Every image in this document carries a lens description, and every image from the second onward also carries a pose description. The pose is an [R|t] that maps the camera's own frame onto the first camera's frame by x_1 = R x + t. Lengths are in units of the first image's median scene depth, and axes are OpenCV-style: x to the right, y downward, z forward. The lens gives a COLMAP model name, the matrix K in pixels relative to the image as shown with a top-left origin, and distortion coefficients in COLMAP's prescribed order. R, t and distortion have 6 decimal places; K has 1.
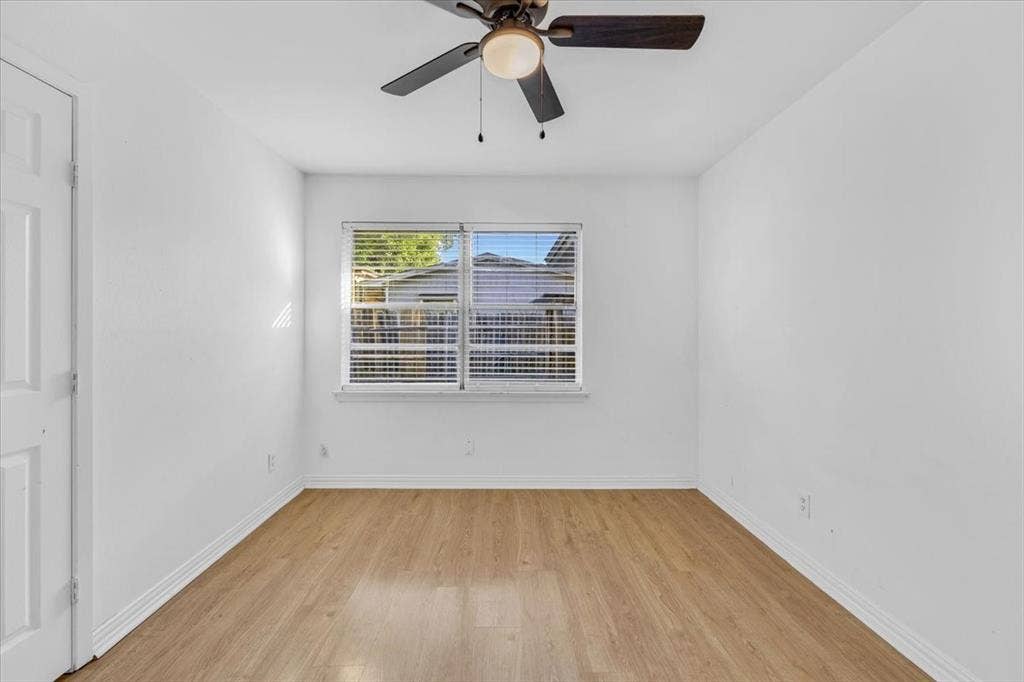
lens RADIAL K [[431.4, 0, 512.0], [0, 431.4, 341.0], [0, 0, 1]] dist [0.007448, -0.000029]
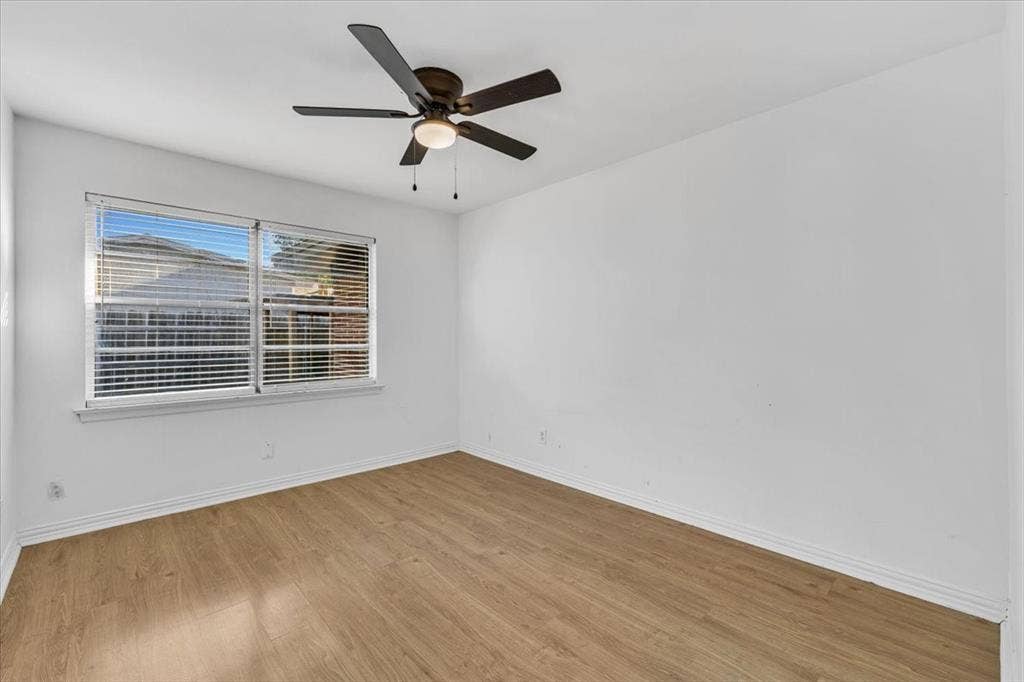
lens RADIAL K [[431.4, 0, 512.0], [0, 431.4, 341.0], [0, 0, 1]] dist [0.007448, -0.000029]
pose [[0.745729, -0.014309, 0.666096, -0.339166], [0.013277, 0.999890, 0.006614, -0.002141], [-0.666117, 0.003912, 0.745837, -0.106221]]
